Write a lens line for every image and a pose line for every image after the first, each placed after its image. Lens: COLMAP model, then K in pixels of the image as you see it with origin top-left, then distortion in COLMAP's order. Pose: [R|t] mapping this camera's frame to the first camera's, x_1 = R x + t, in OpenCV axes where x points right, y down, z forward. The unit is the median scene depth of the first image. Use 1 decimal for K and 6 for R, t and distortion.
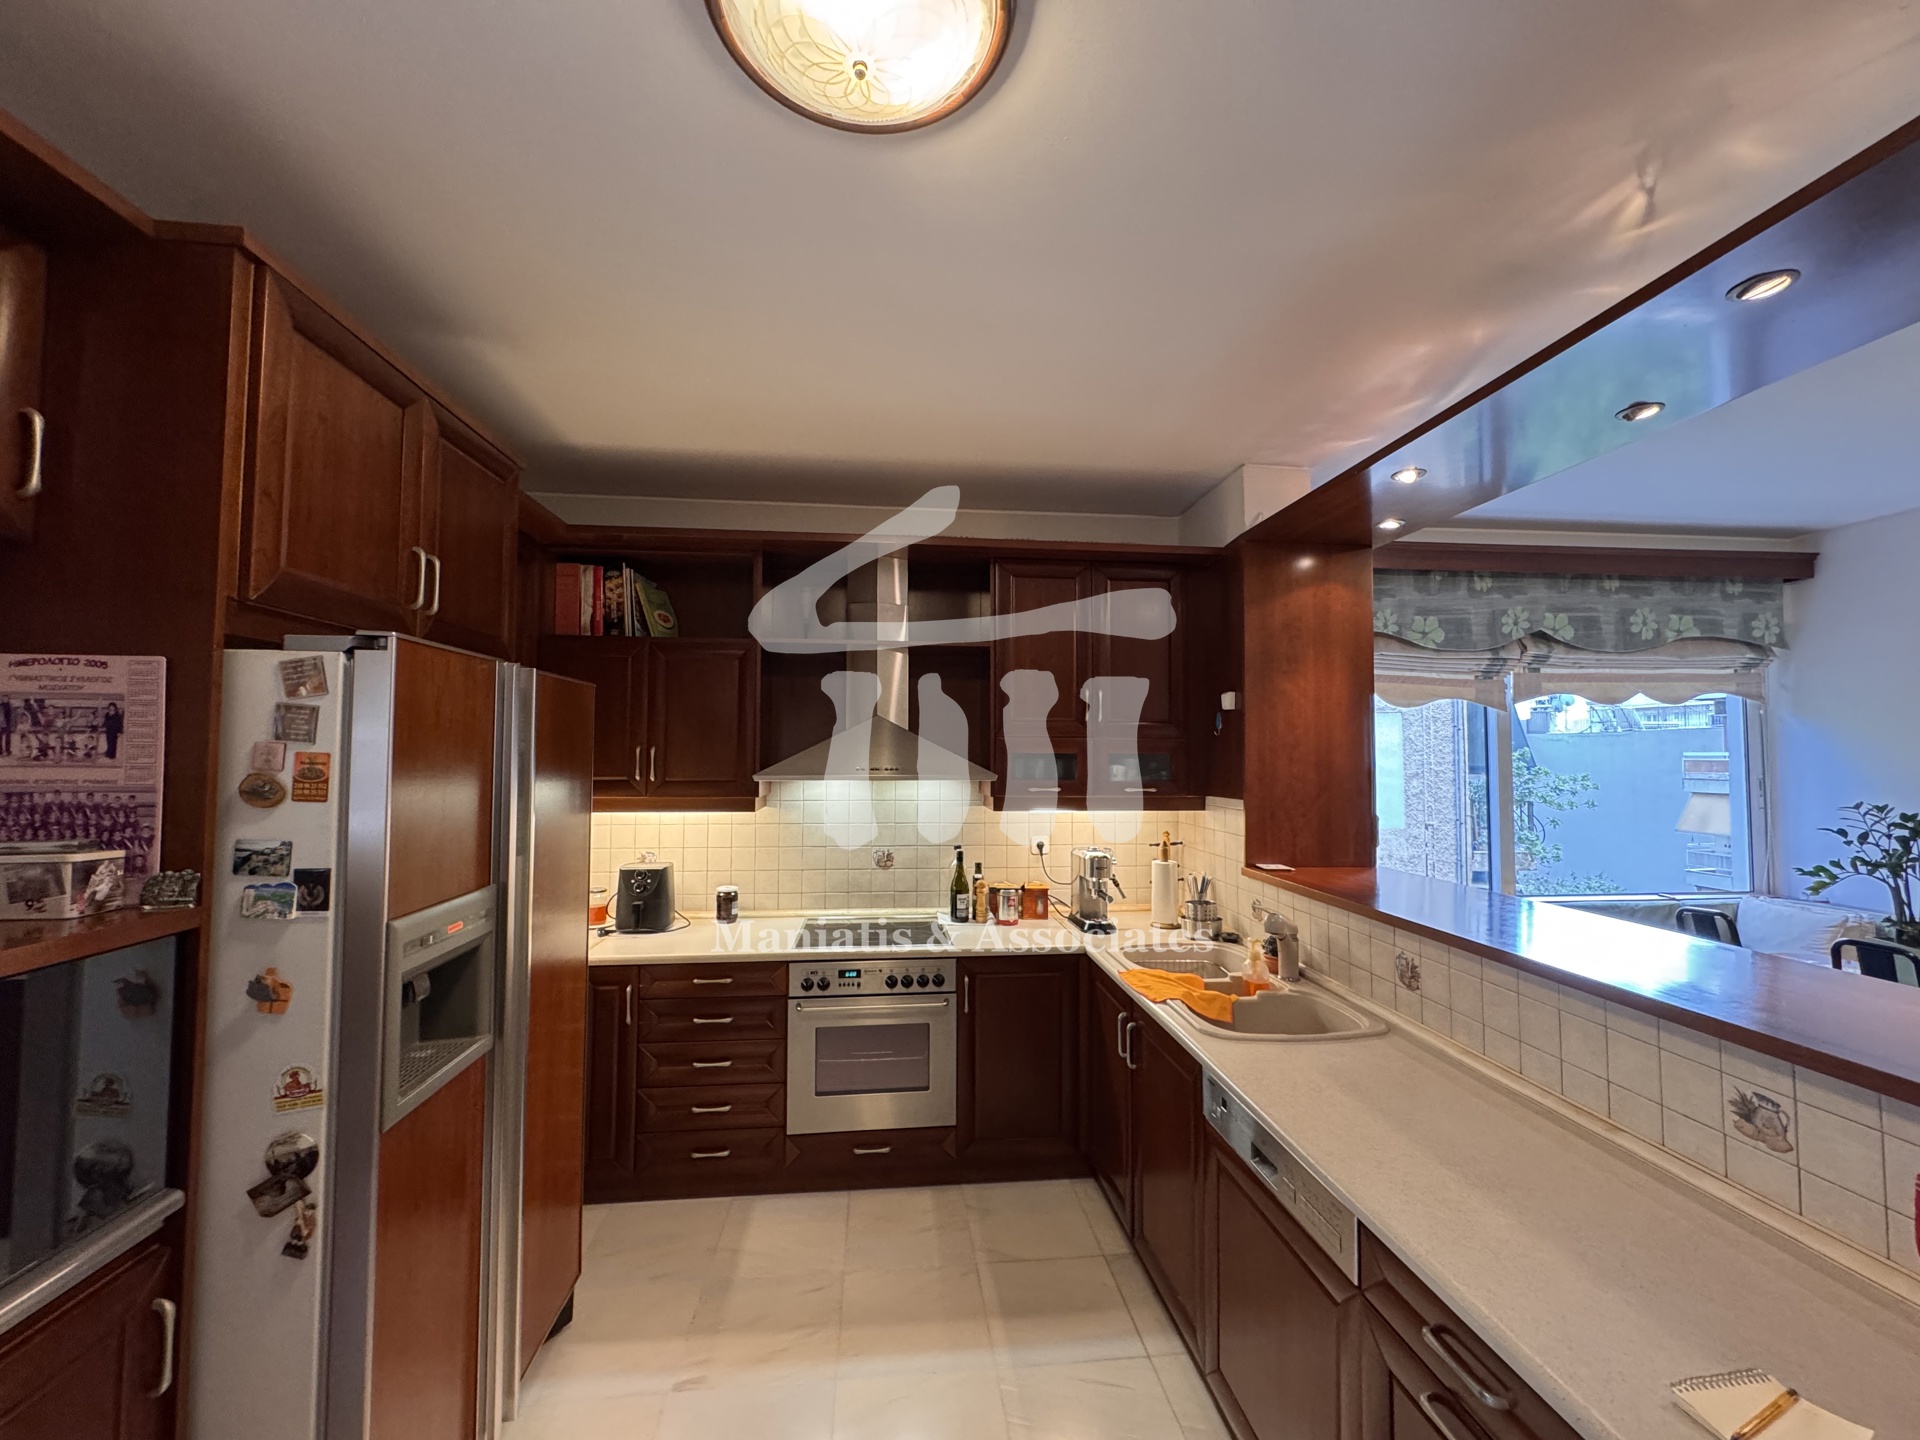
lens RADIAL K [[764.9, 0, 961.1], [0, 764.9, 715.8], [0, 0, 1]] dist [-0.003035, 0.000980]
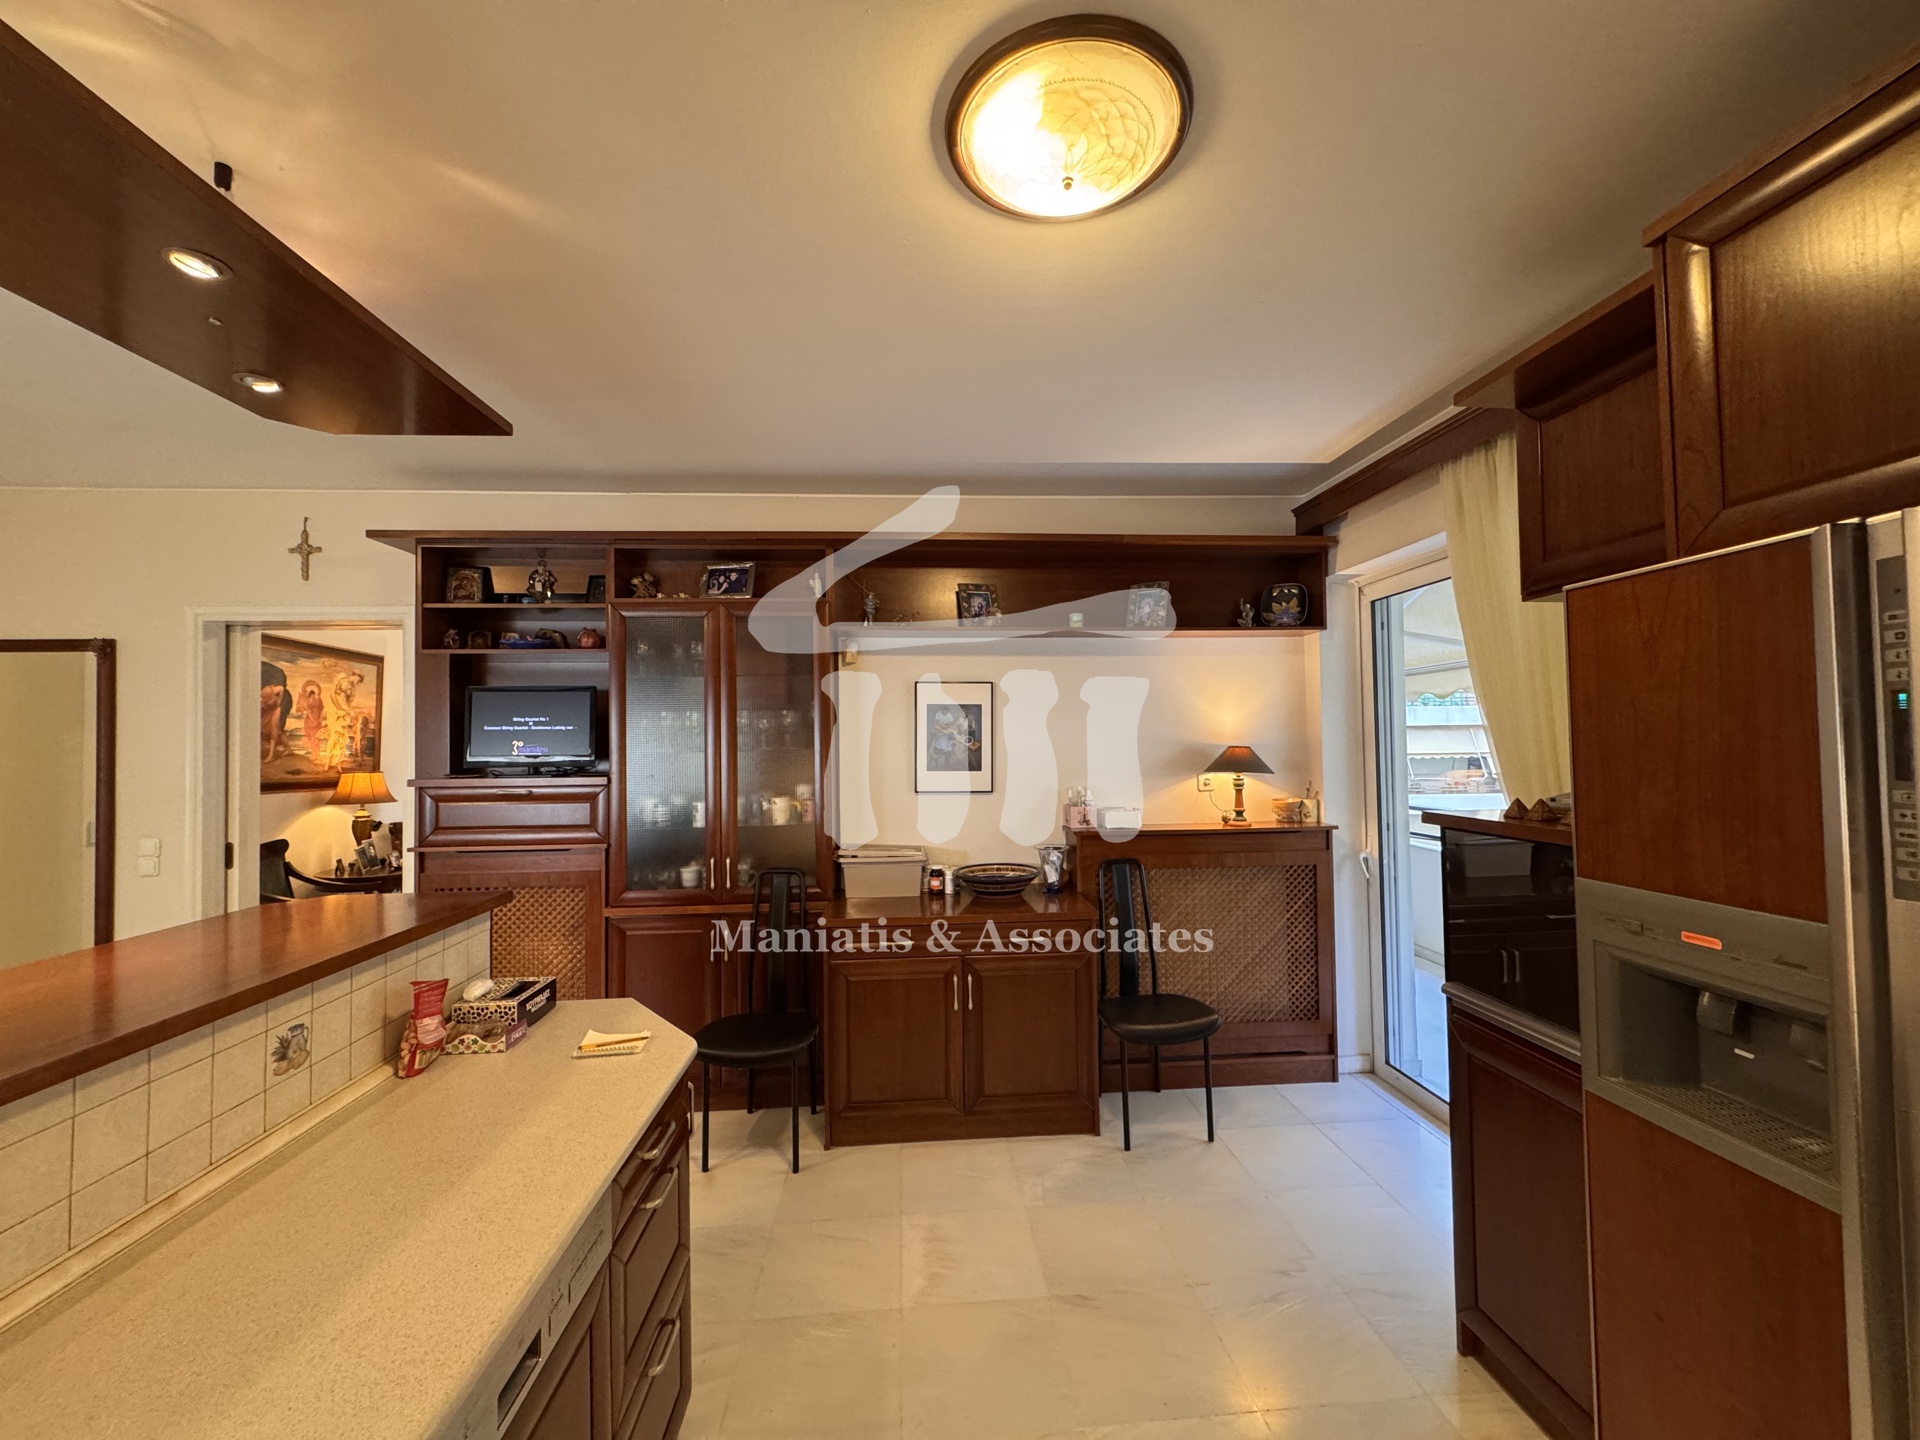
lens RADIAL K [[764.9, 0, 953.5], [0, 764.9, 727.4], [0, 0, 1]] dist [-0.003035, 0.000980]
pose [[-0.998940, 0.012579, 0.044286, 0.015077], [0.009369, 0.997363, -0.071963, 0.123474], [-0.045074, -0.071472, -0.996424, 1.780875]]
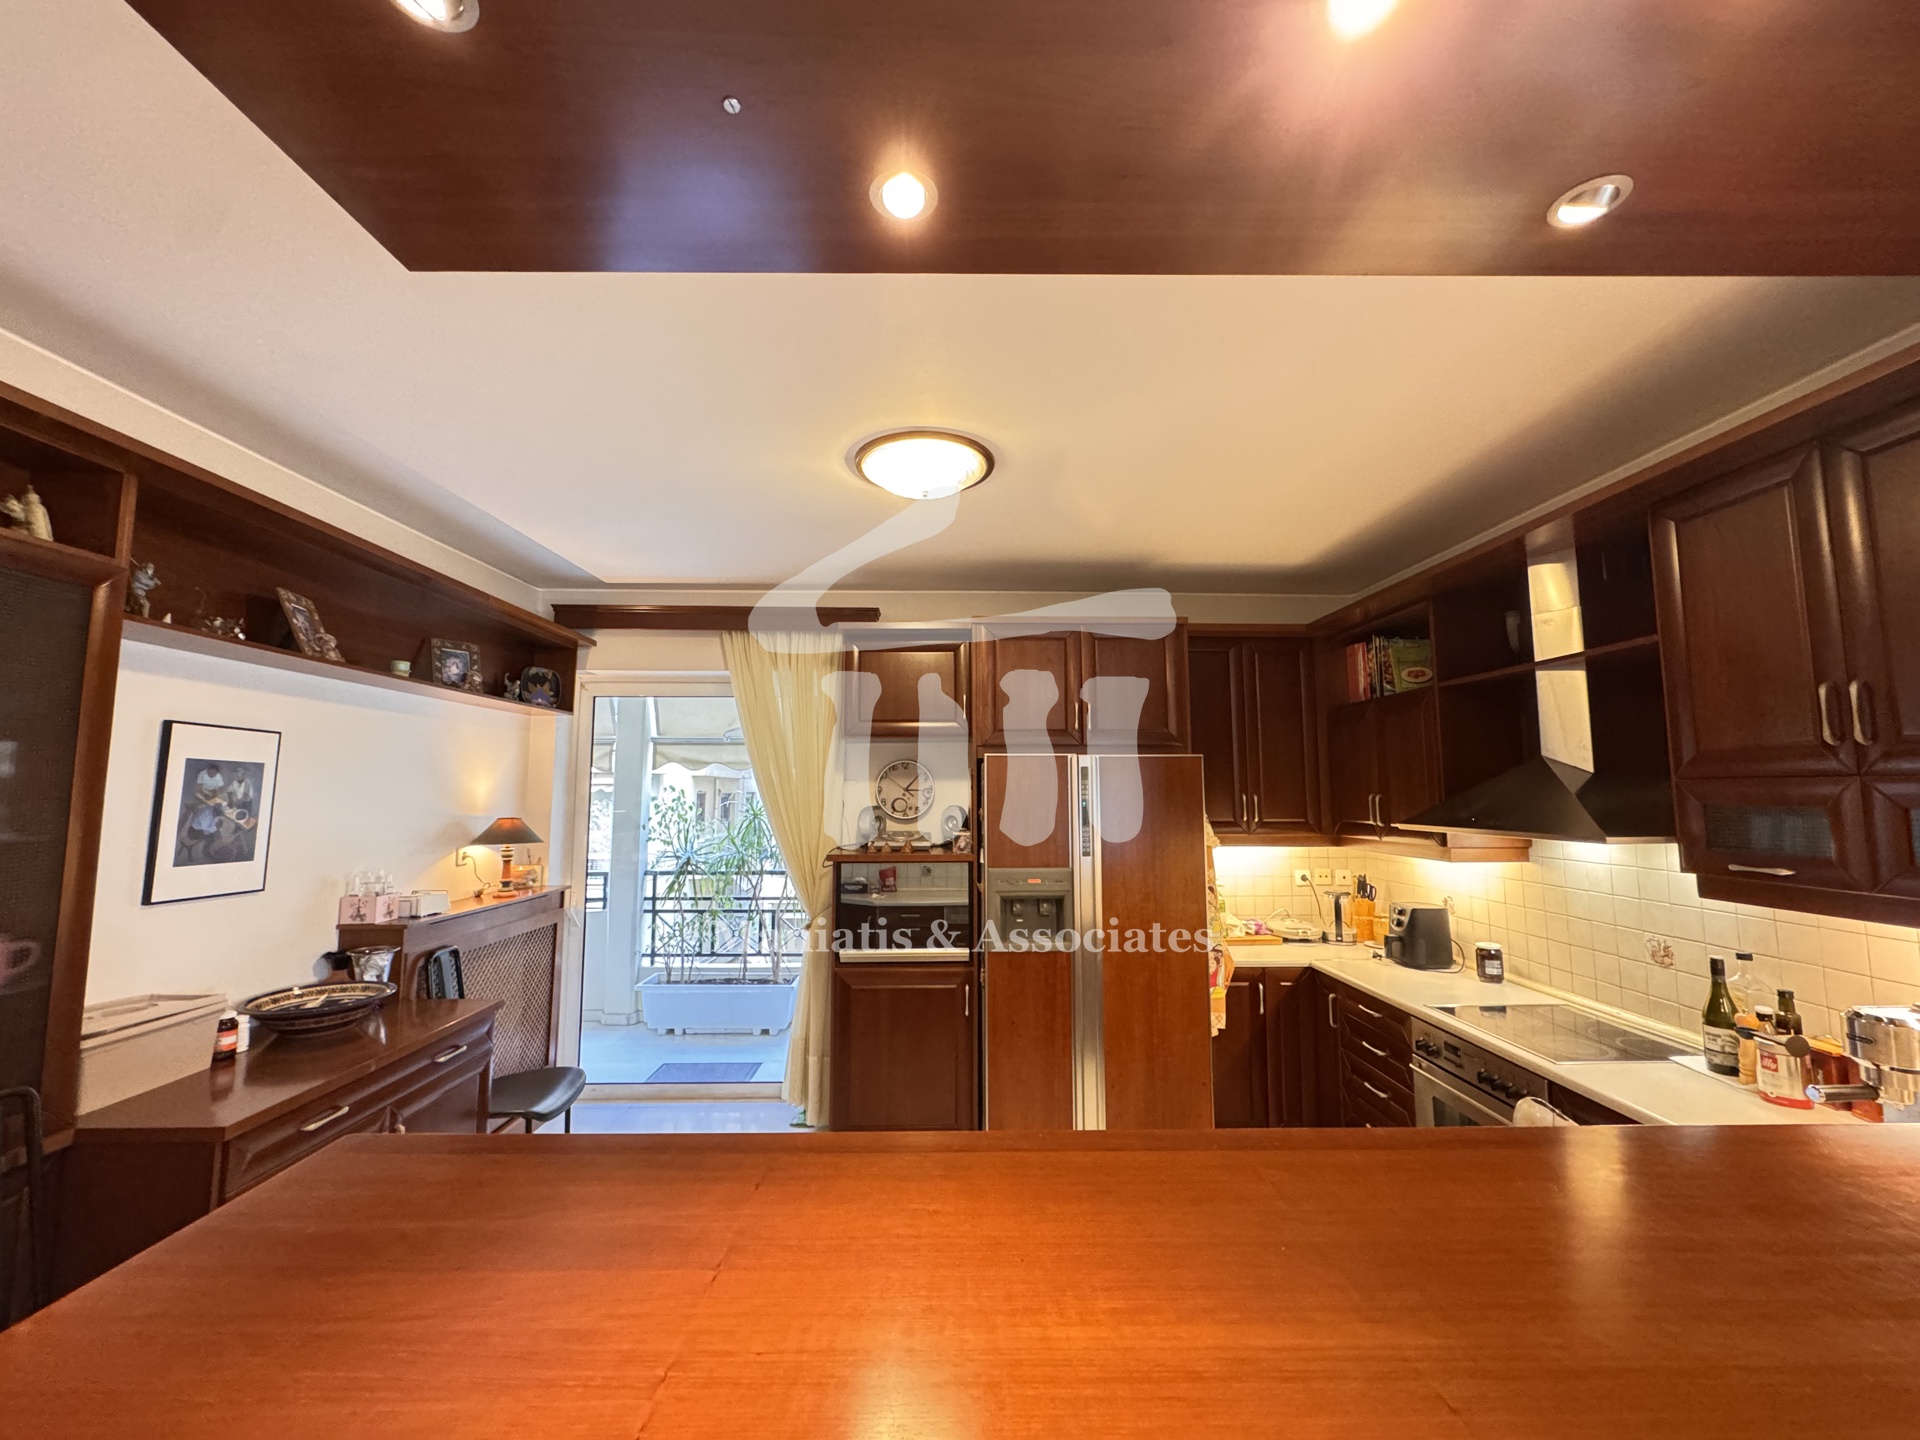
lens RADIAL K [[764.9, 0, 960.3], [0, 764.9, 716.5], [0, 0, 1]] dist [-0.003035, 0.000980]
pose [[-0.127214, -0.100960, -0.986724, 1.580992], [0.052447, 0.992730, -0.108336, 0.032520], [0.990488, -0.065533, -0.120995, 1.052669]]
